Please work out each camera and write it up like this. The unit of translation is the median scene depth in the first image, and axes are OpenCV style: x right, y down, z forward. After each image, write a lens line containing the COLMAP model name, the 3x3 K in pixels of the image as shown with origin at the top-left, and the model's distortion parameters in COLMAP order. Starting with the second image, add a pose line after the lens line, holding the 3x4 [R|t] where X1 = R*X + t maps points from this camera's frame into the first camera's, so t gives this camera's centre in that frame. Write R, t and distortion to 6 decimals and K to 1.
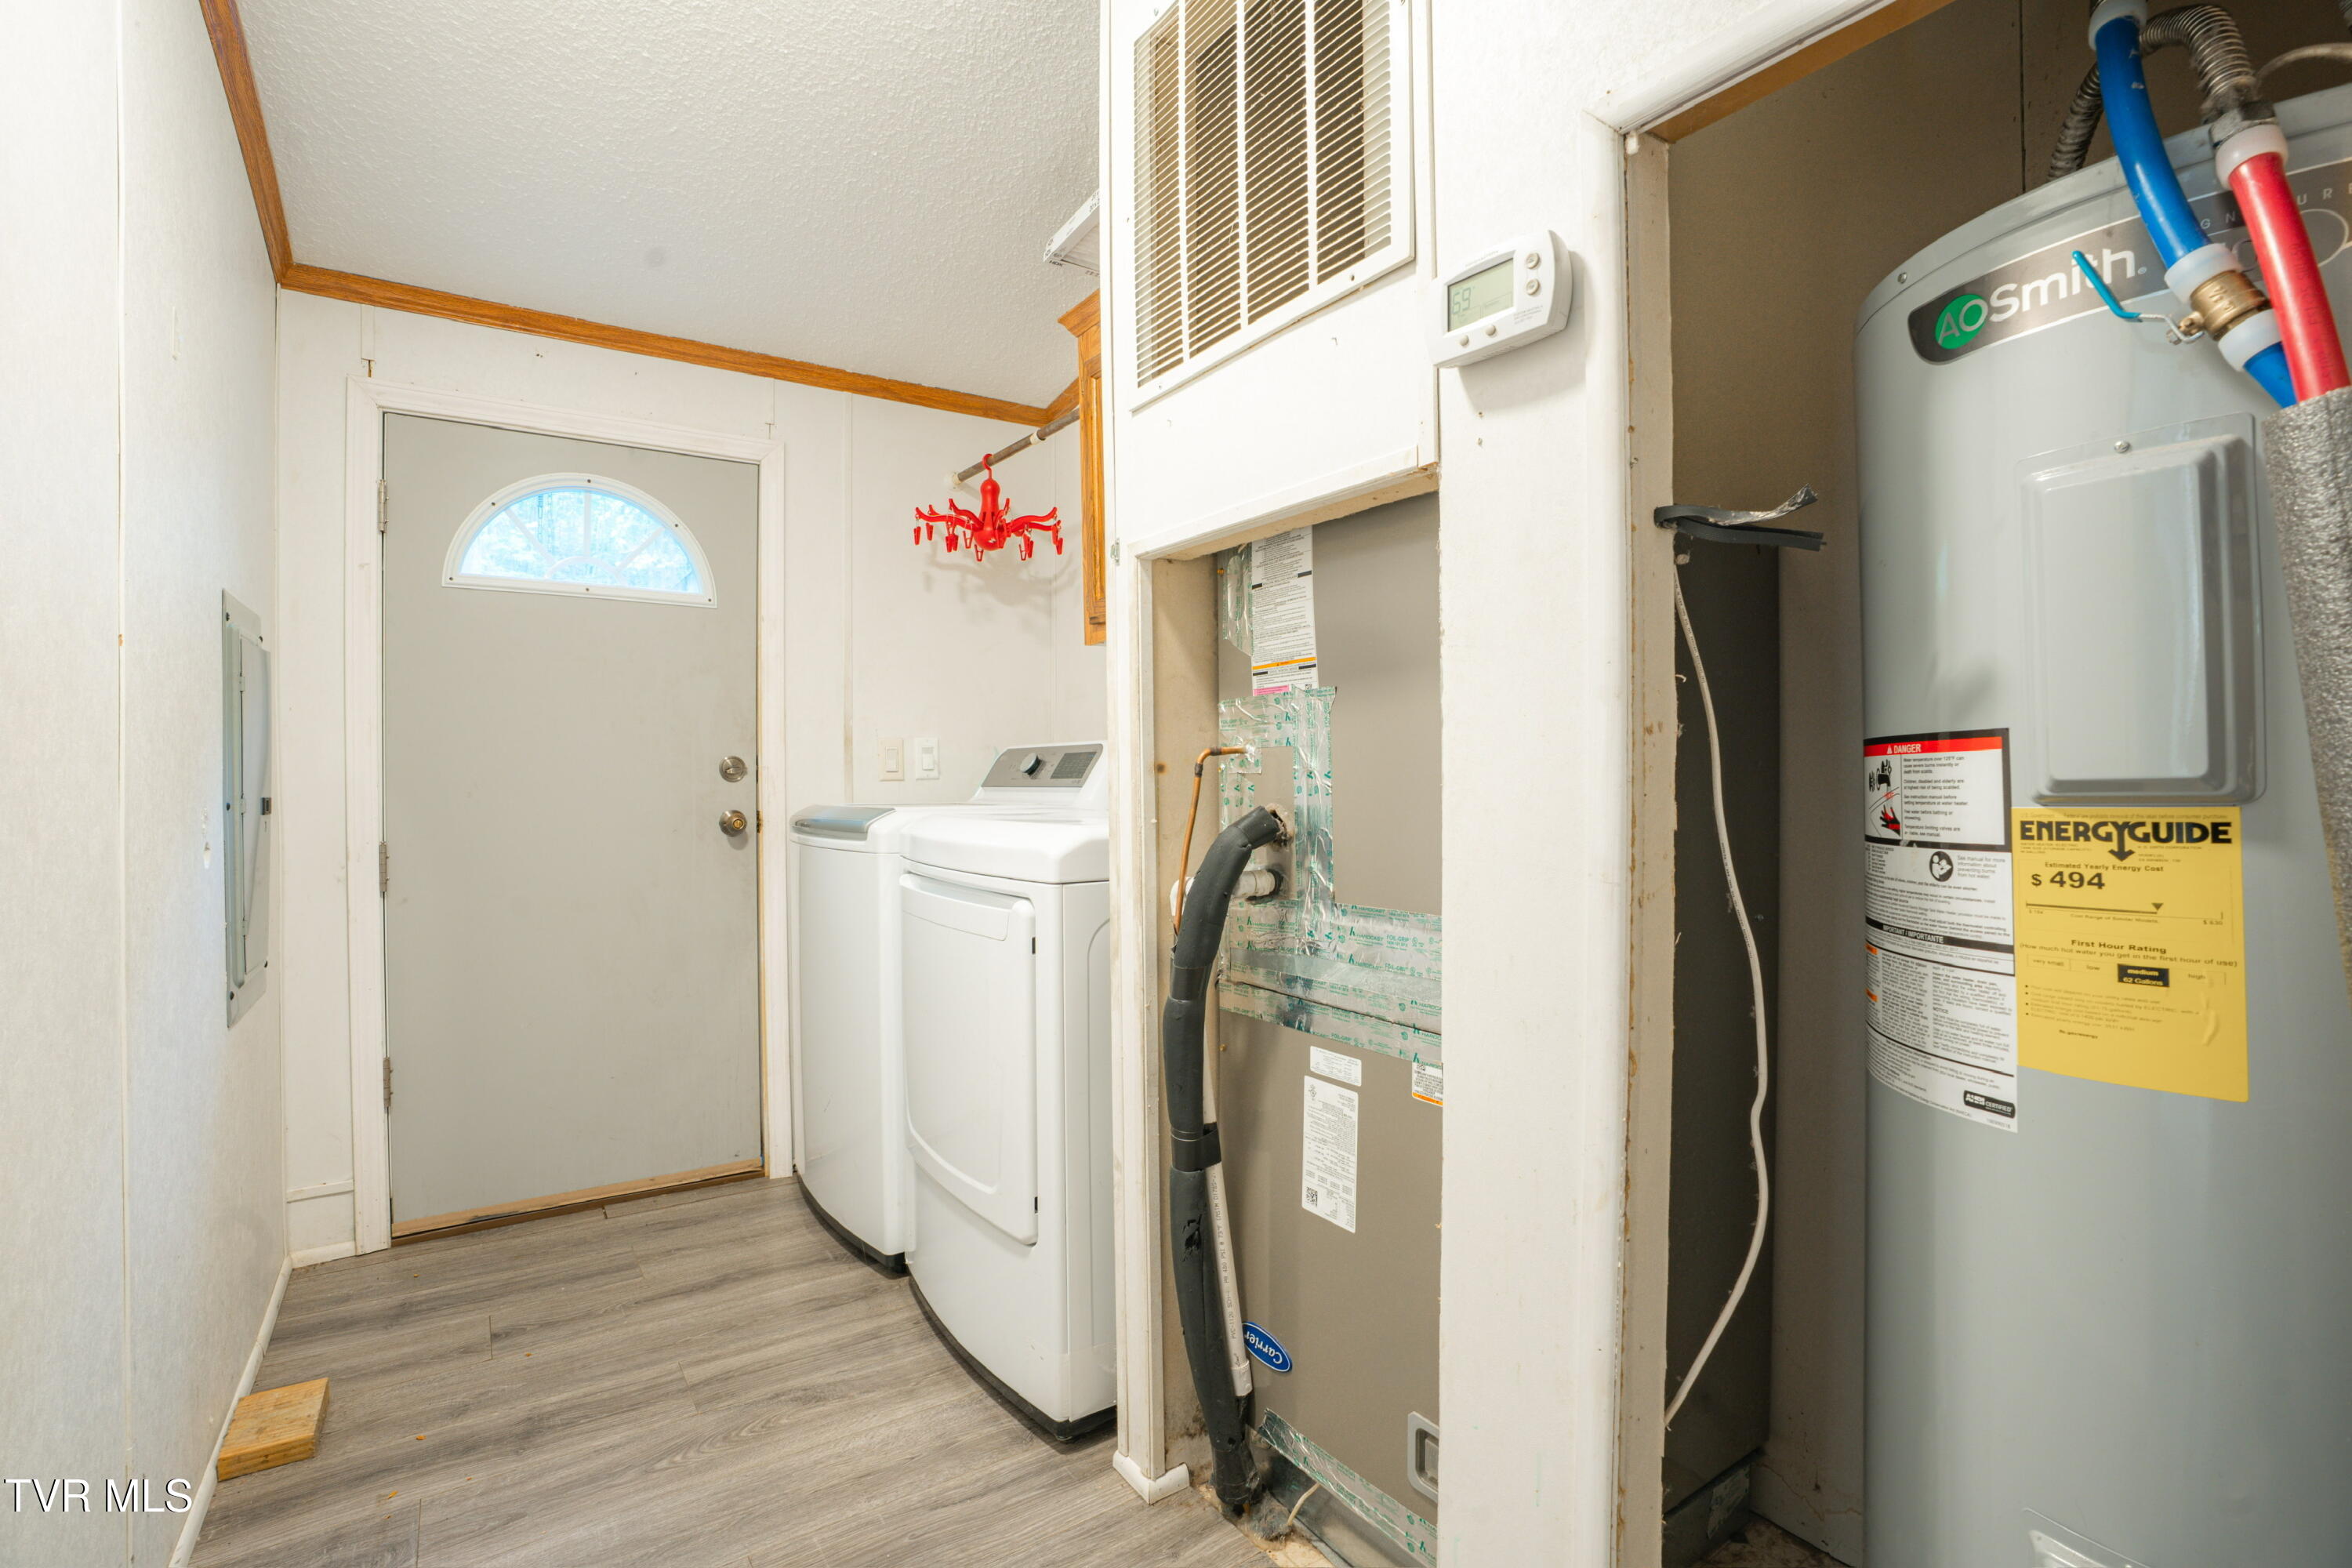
lens RADIAL K [[1077.0, 0, 1176.0], [0, 1077.0, 784.0], [0, 0, 1]] dist [-0.076883, 0.031897]
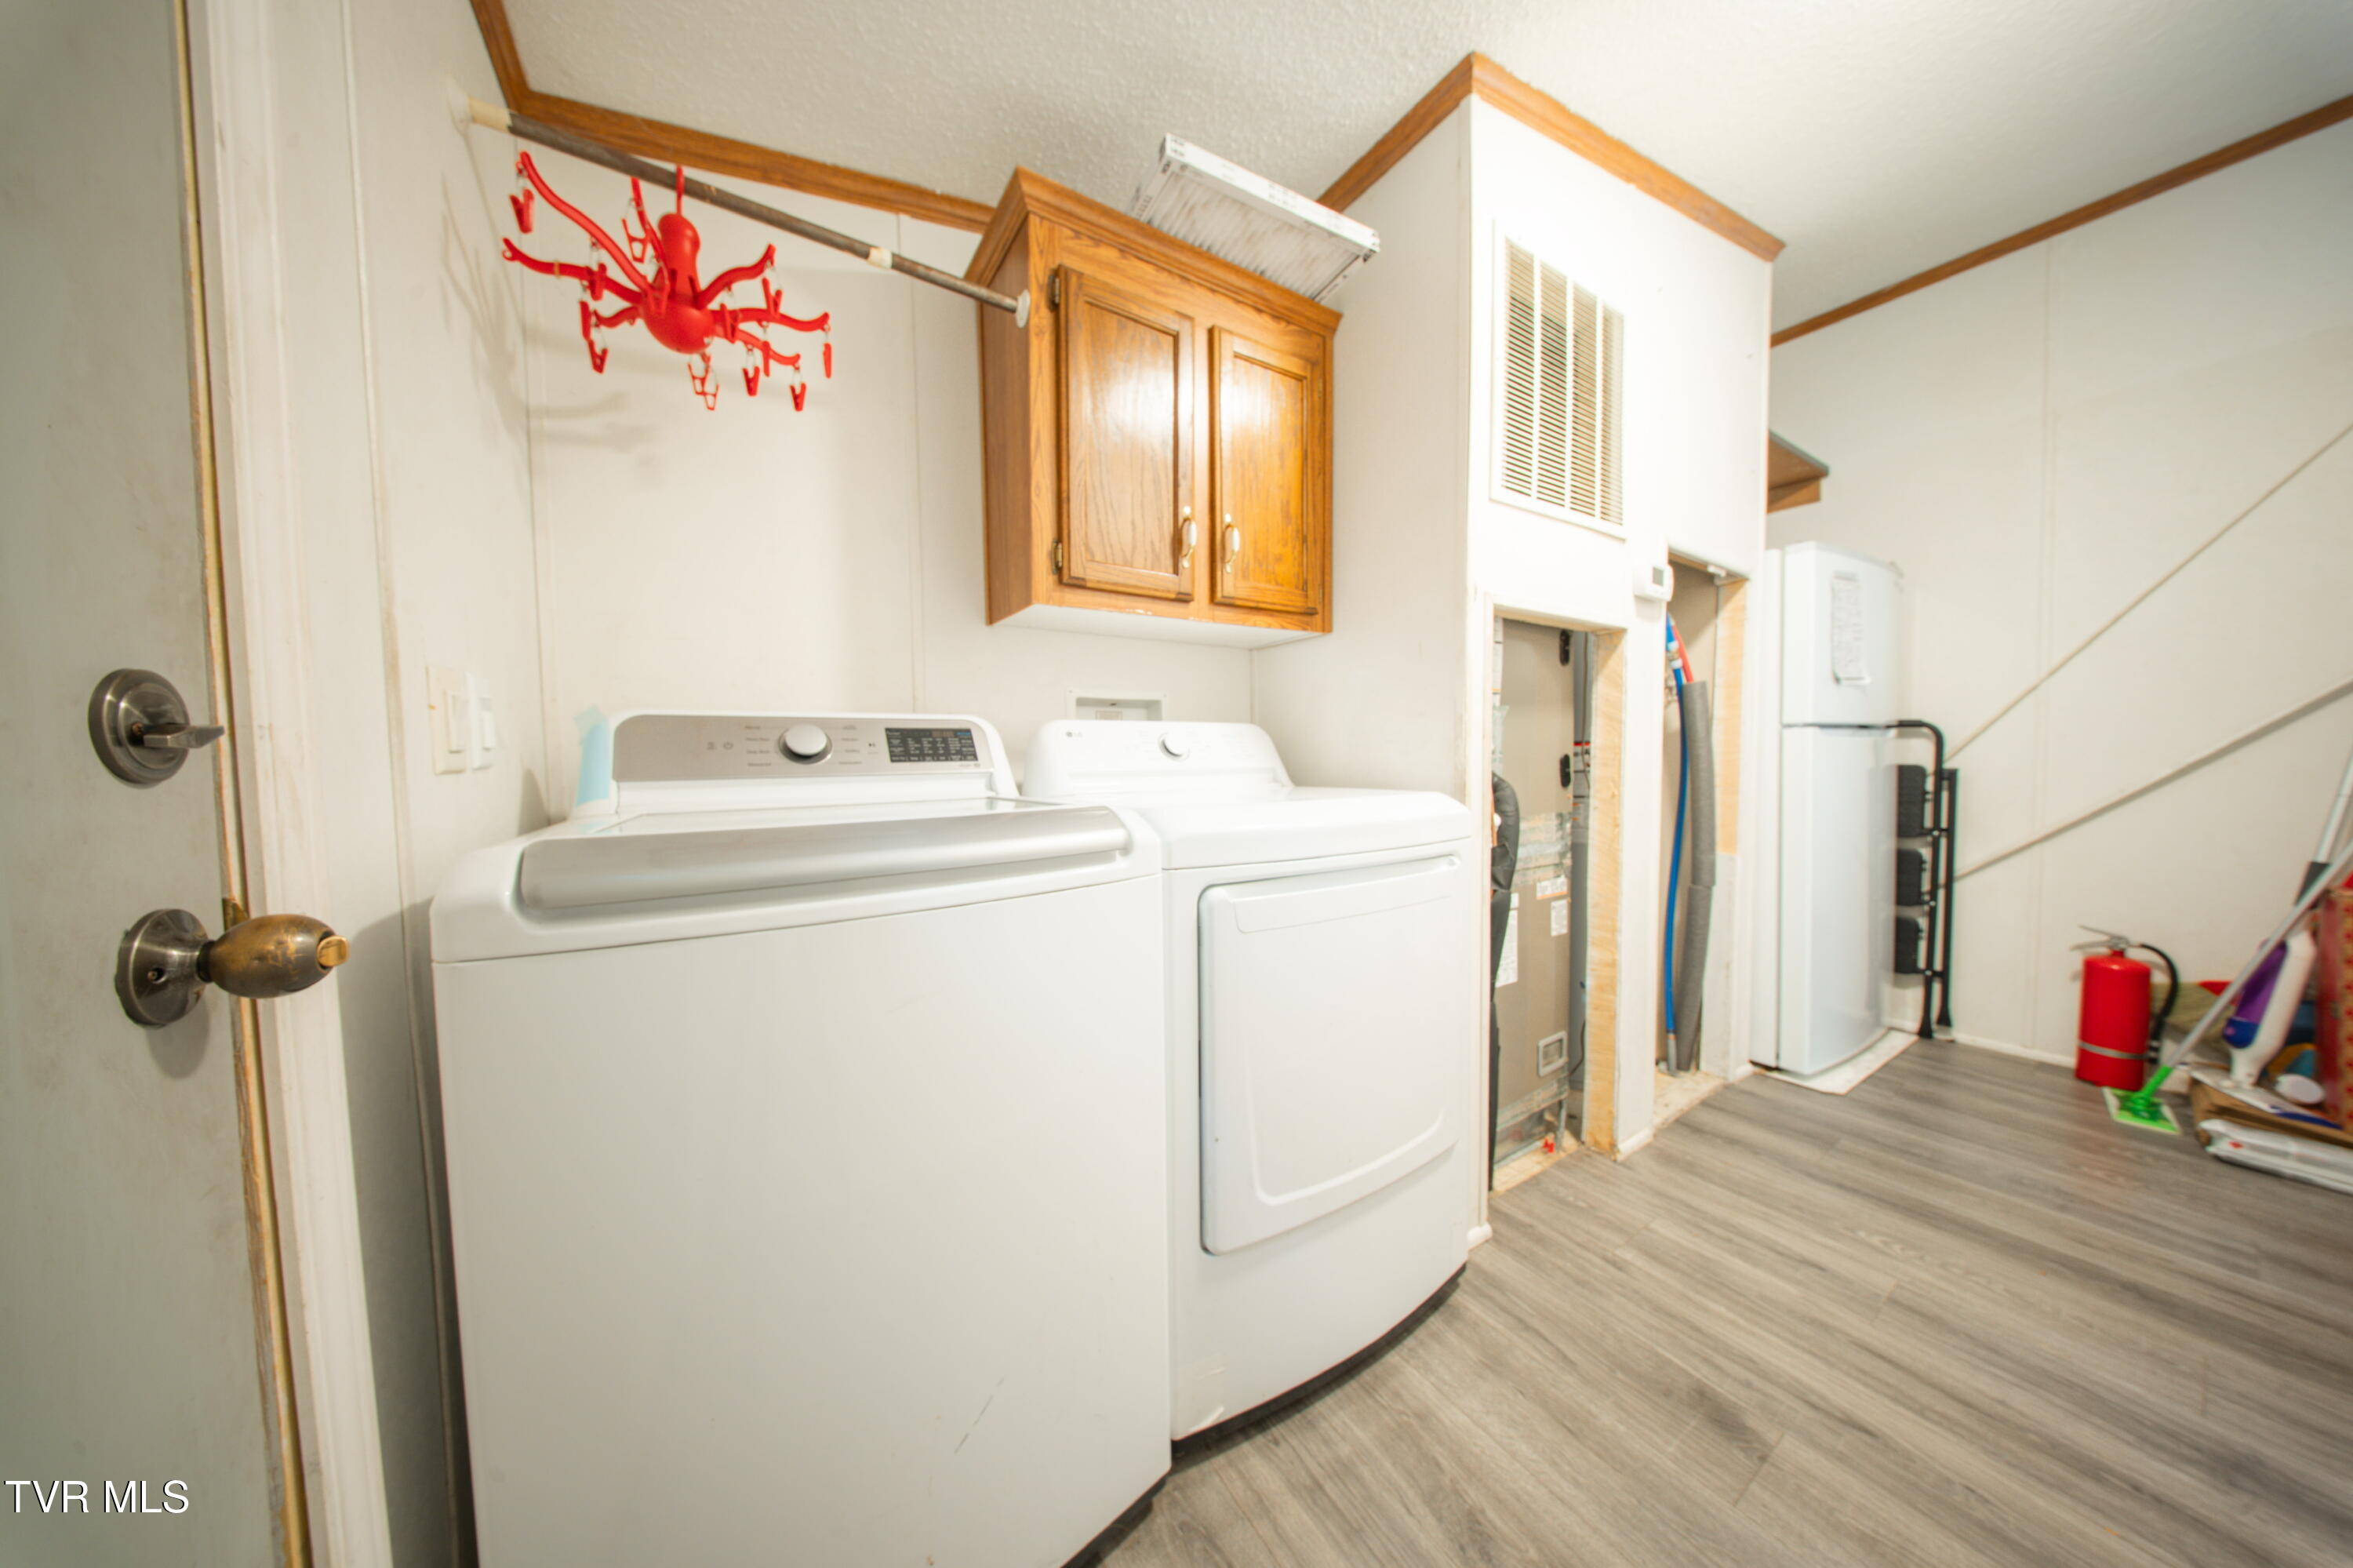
lens RADIAL K [[695.5, 0, 1176.5], [0, 695.5, 784.0], [0, 0, 1]] dist [0.000242, -0.000021]
pose [[0.026613, -0.035056, 0.999031, -0.918463], [0.016611, 0.999262, 0.034622, -0.005069], [-0.999508, 0.015674, 0.027175, 1.280276]]
